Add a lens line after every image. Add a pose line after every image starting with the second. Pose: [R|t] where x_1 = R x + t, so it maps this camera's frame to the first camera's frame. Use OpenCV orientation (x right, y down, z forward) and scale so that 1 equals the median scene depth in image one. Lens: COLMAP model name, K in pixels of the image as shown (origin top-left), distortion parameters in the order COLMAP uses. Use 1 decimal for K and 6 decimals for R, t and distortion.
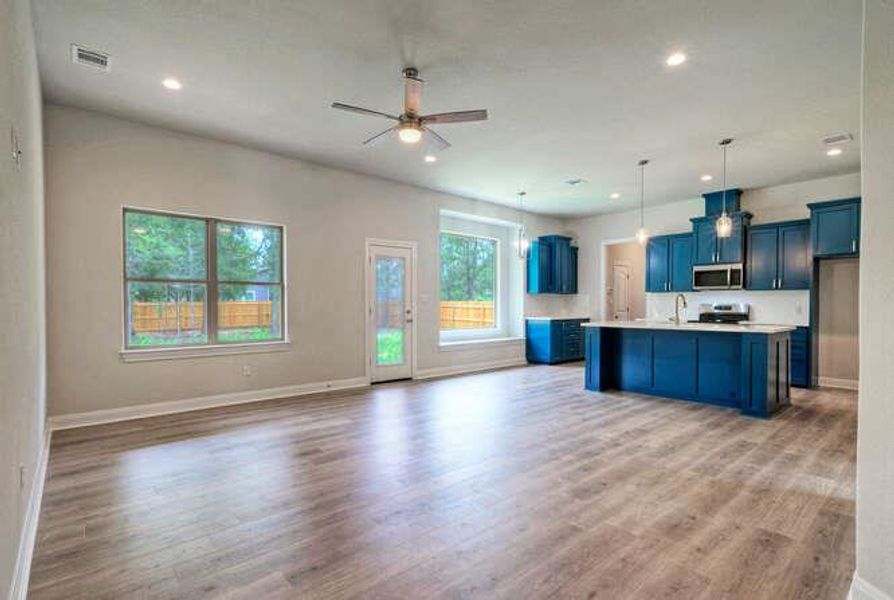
lens RADIAL K [[375.0, 0, 447.0], [0, 375.0, 300.0], [0, 0, 1]] dist [0.001316, 0.000064]
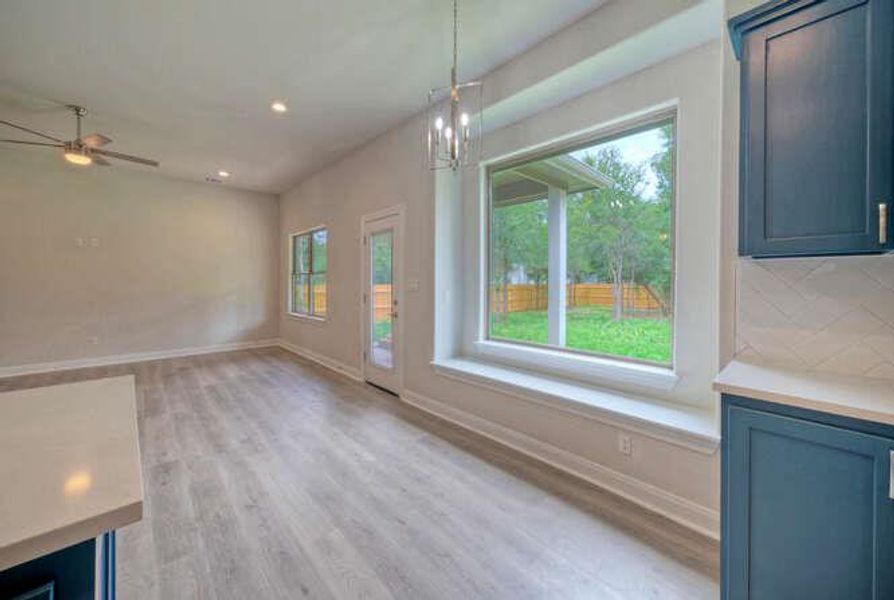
lens RADIAL K [[331.1, 0, 444.8], [0, 331.1, 285.2], [0, 0, 1]] dist [-0.000341, -0.000011]
pose [[0.071473, 0.003252, -0.997437, 0.438874], [0.011587, 0.999925, 0.004091, -0.002835], [0.997375, -0.011849, 0.071430, 0.857813]]
